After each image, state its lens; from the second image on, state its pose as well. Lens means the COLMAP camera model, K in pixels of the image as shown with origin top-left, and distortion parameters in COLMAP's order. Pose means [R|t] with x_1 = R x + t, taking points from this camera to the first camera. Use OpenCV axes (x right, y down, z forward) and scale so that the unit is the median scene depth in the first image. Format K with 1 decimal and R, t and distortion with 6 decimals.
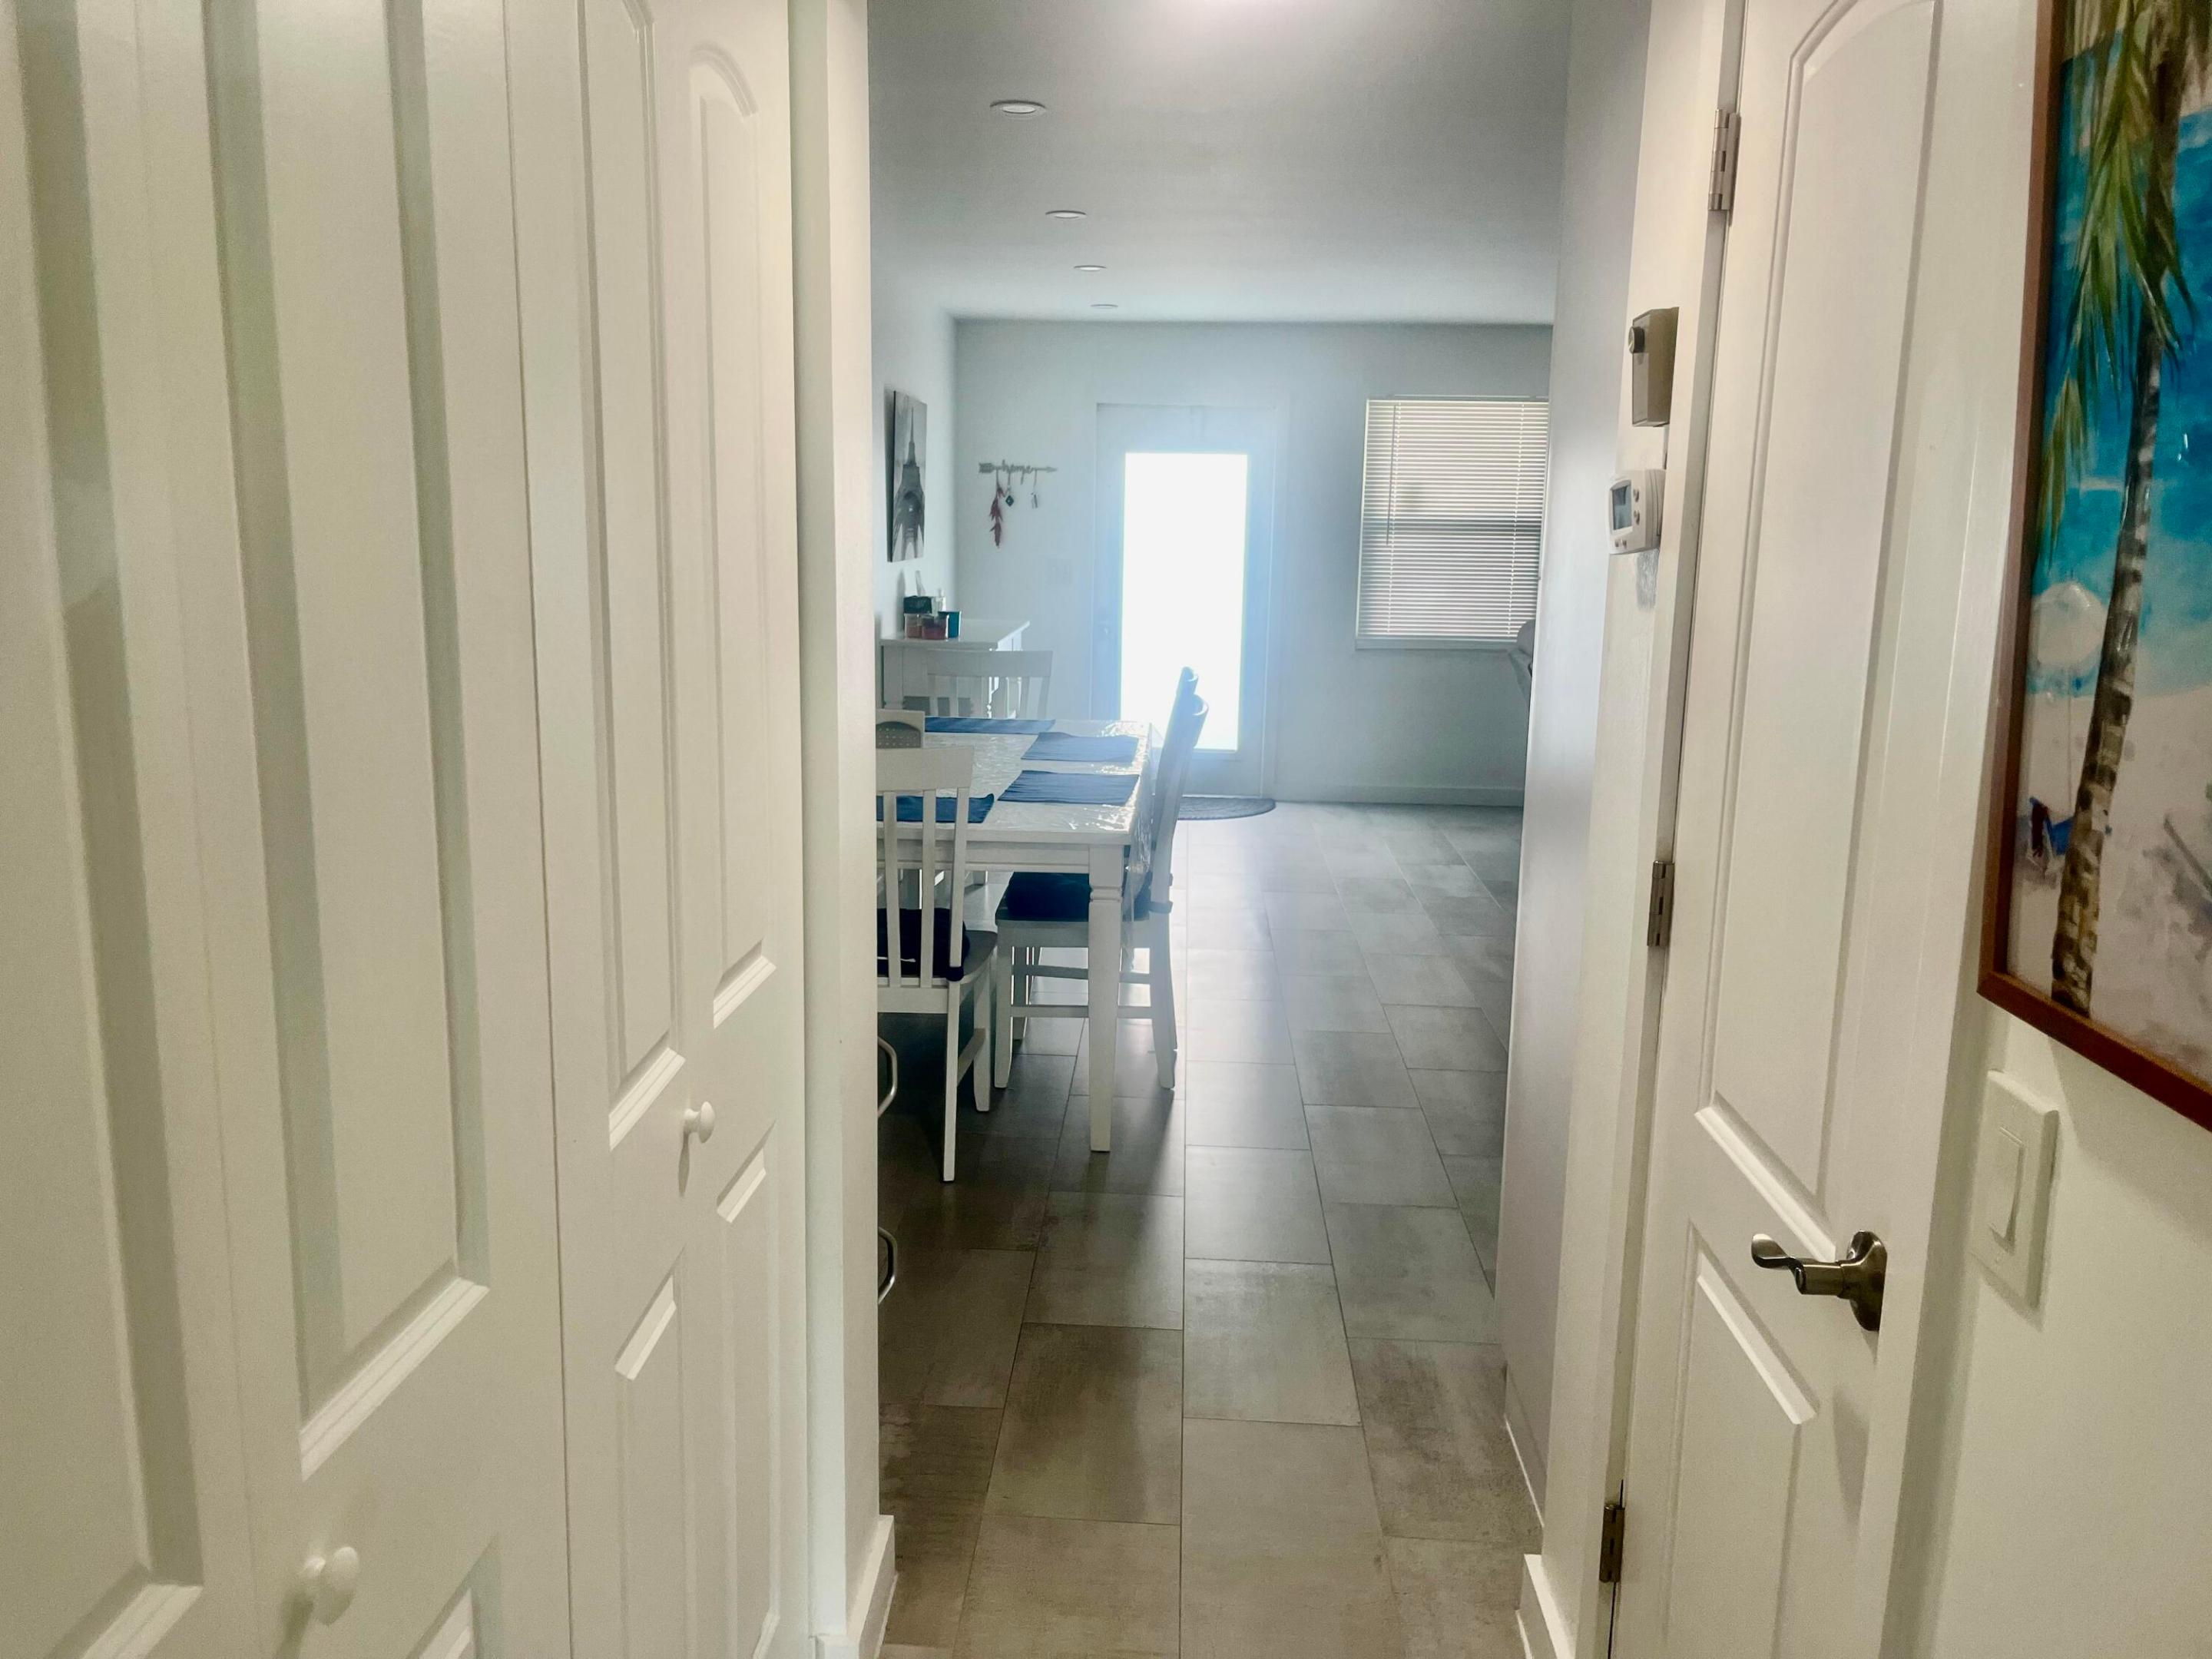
lens RADIAL K [[1666.0, 0, 1111.8], [0, 1666.0, 819.0], [0, 0, 1]] dist [0.050596, -0.092045]
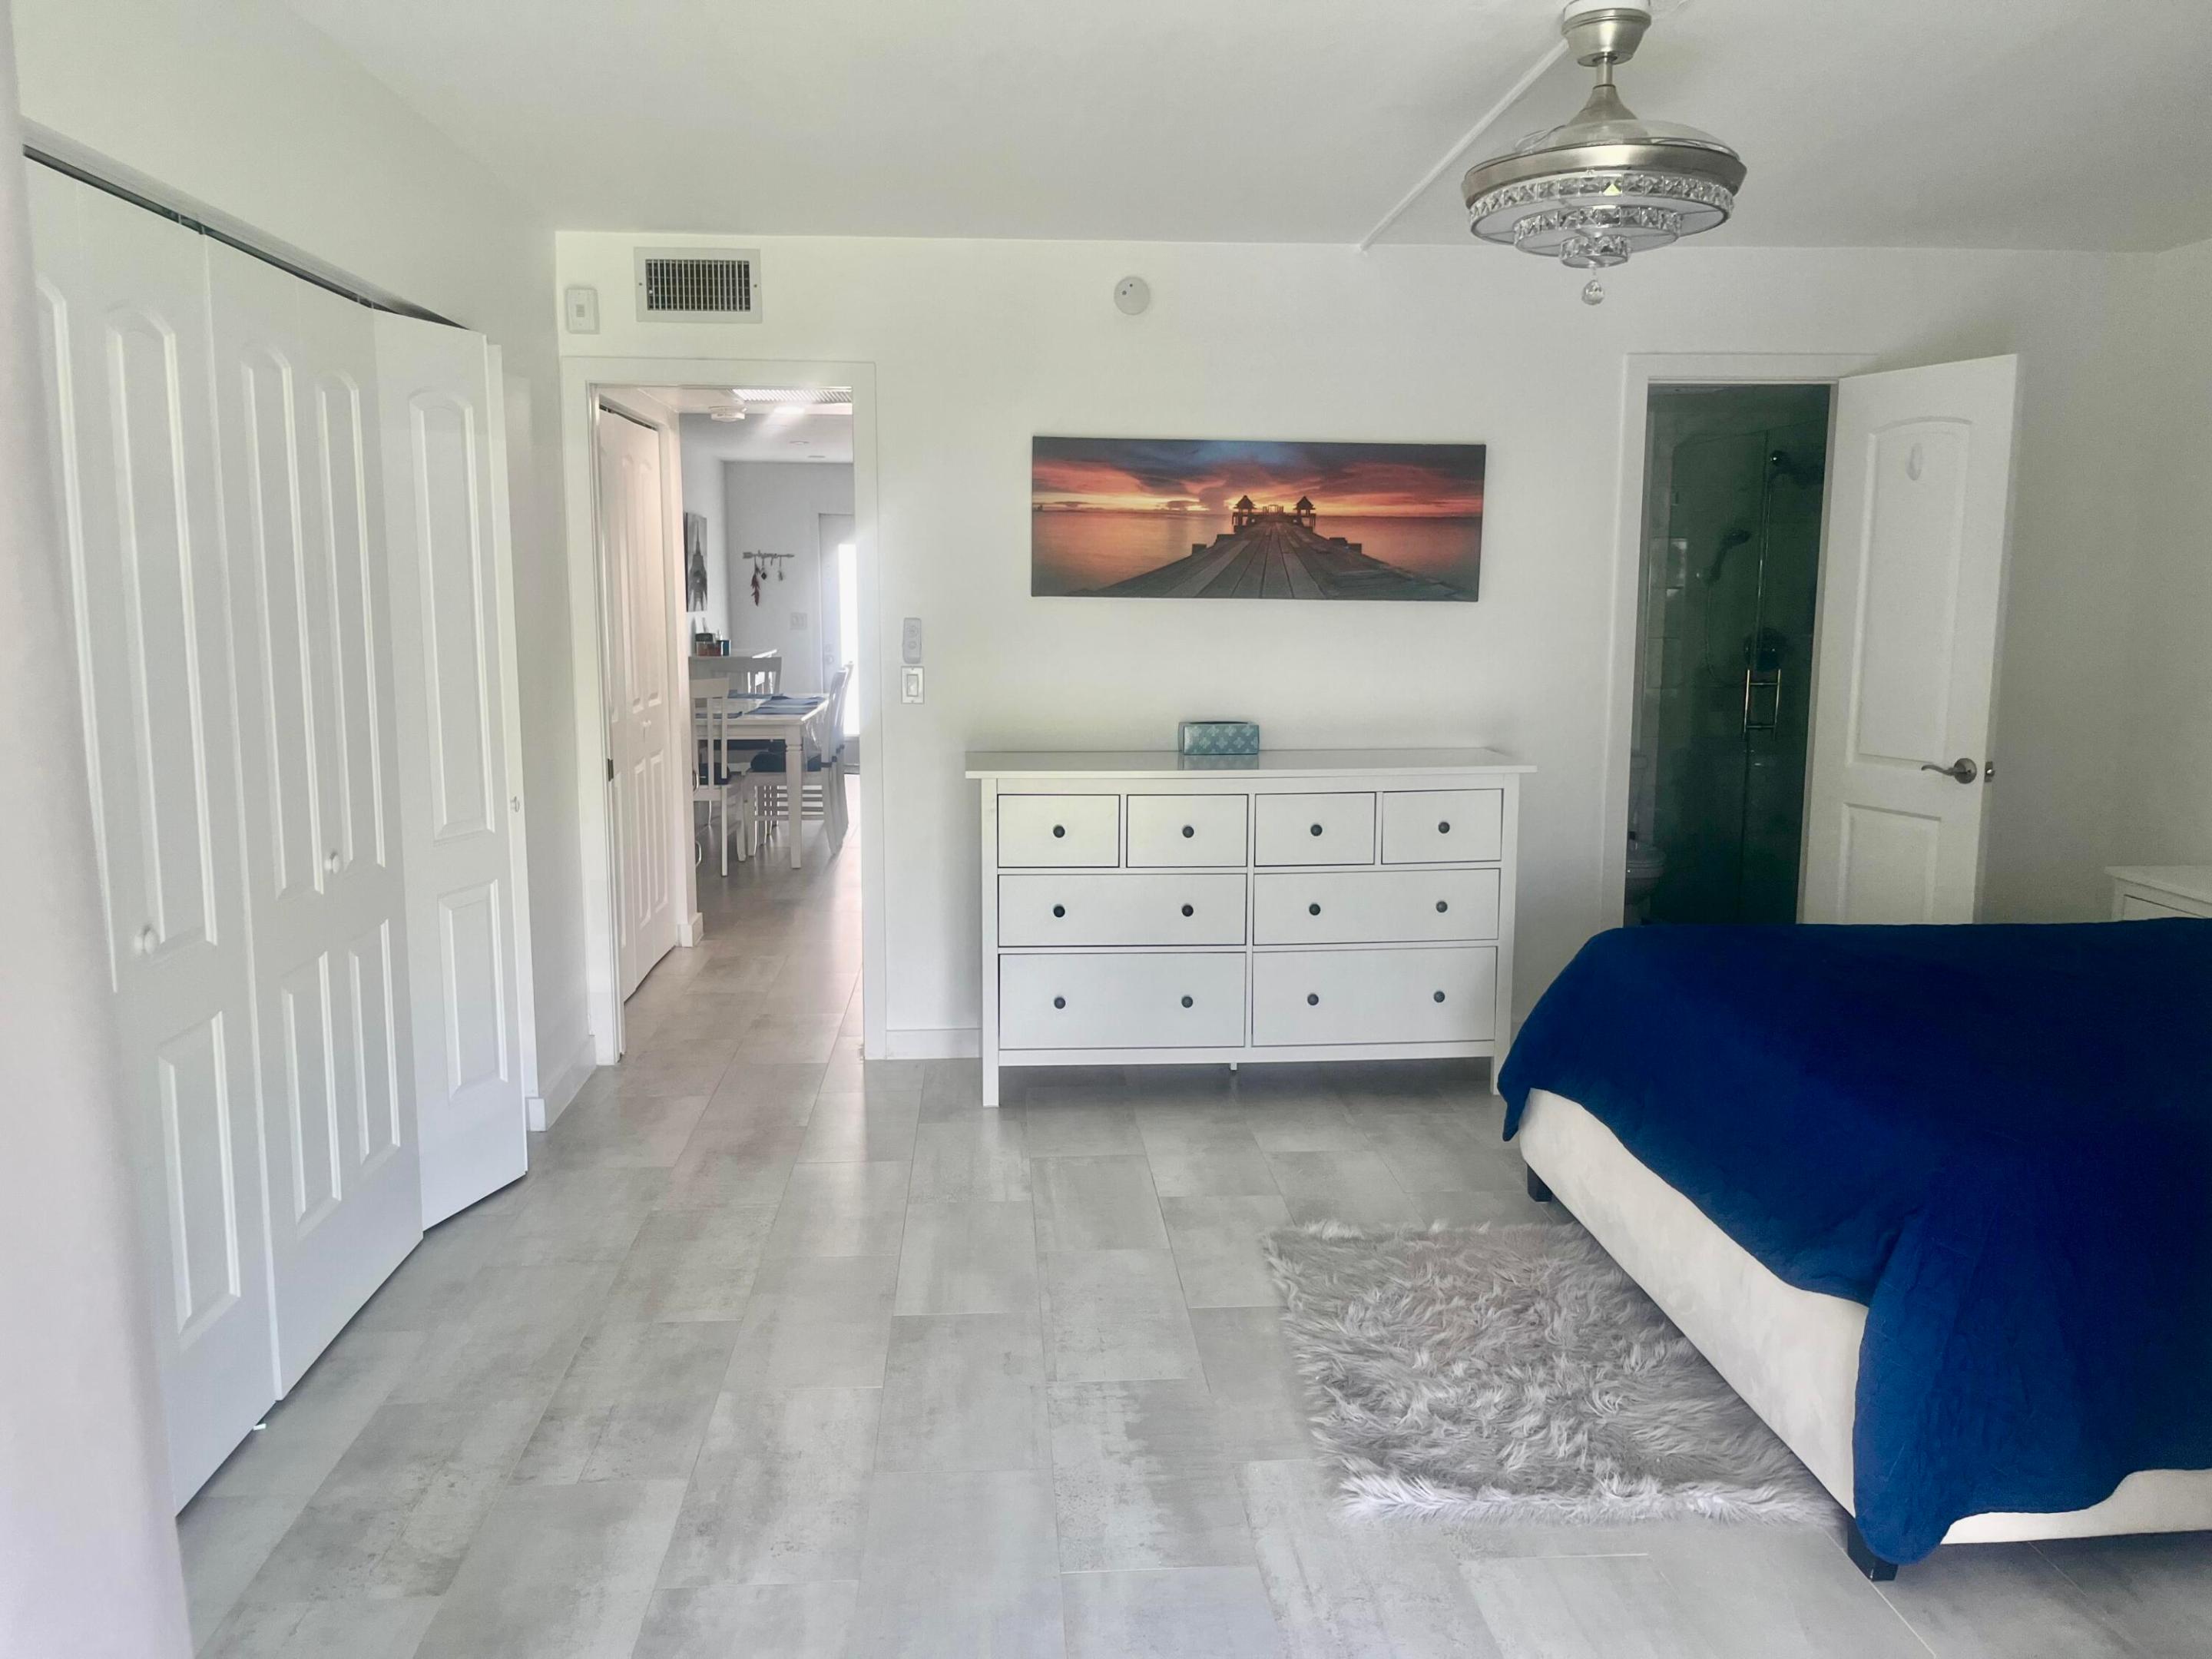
lens RADIAL K [[1666.0, 0, 1111.8], [0, 1666.0, 819.0], [0, 0, 1]] dist [0.050596, -0.092045]
pose [[0.992421, -0.031647, 0.118739, 0.083834], [0.037007, 0.998380, -0.043211, 0.139736], [-0.117180, 0.047278, 0.991985, -0.696774]]
